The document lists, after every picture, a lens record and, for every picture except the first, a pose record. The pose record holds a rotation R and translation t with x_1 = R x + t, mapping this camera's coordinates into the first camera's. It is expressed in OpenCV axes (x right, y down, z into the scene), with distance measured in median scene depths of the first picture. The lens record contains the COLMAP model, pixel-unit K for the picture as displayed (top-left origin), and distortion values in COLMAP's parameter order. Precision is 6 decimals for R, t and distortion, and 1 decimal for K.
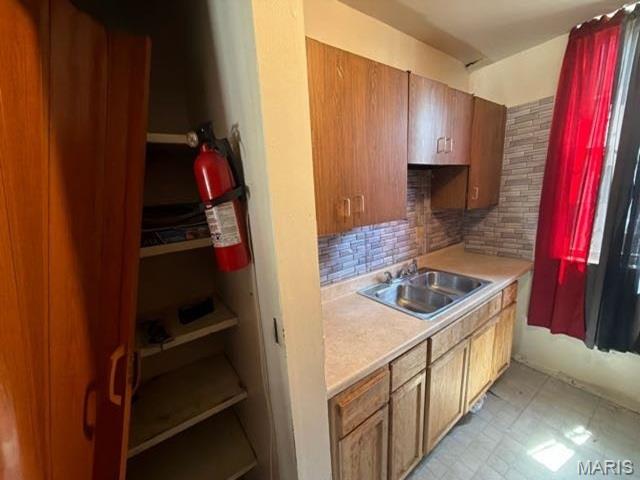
lens RADIAL K [[256.4, 0, 327.9], [0, 256.4, 246.7], [0, 0, 1]] dist [0.005927, -0.000765]
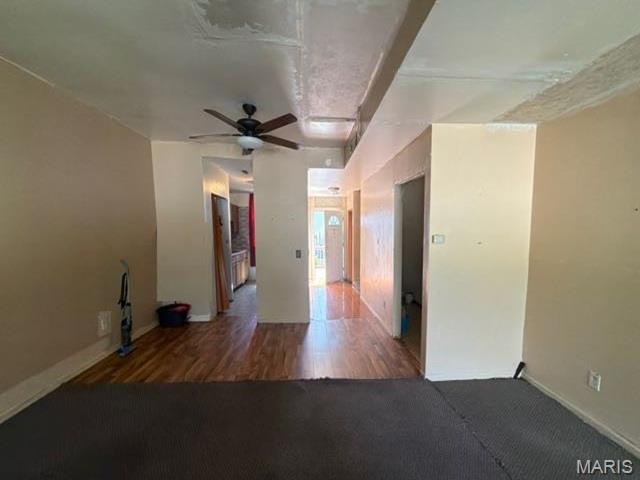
lens RADIAL K [[256.4, 0, 320.7], [0, 256.4, 240.9], [0, 0, 1]] dist [0.005927, -0.000765]
pose [[0.547269, -0.009327, 0.836905, -1.811844], [0.145919, 0.985687, -0.084434, 0.431098], [-0.824138, 0.168328, 0.540797, -1.941748]]
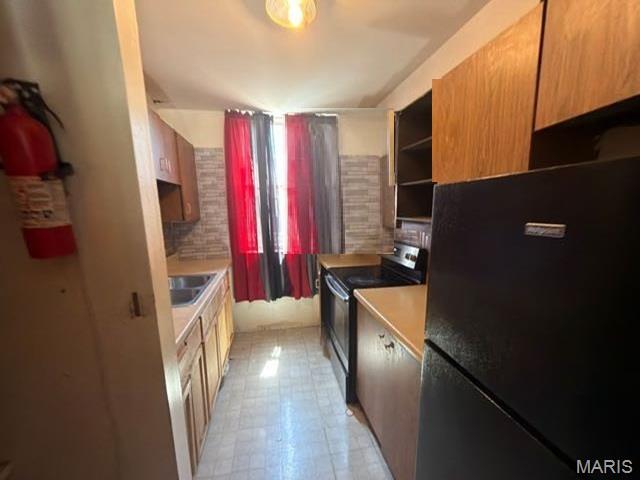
lens RADIAL K [[256.4, 0, 318.9], [0, 256.4, 242.5], [0, 0, 1]] dist [0.005927, -0.000765]
pose [[0.420556, -0.067373, 0.904762, -0.293052], [0.179041, 0.983791, -0.009965, 0.078566], [-0.889425, 0.166181, 0.425802, -0.054708]]
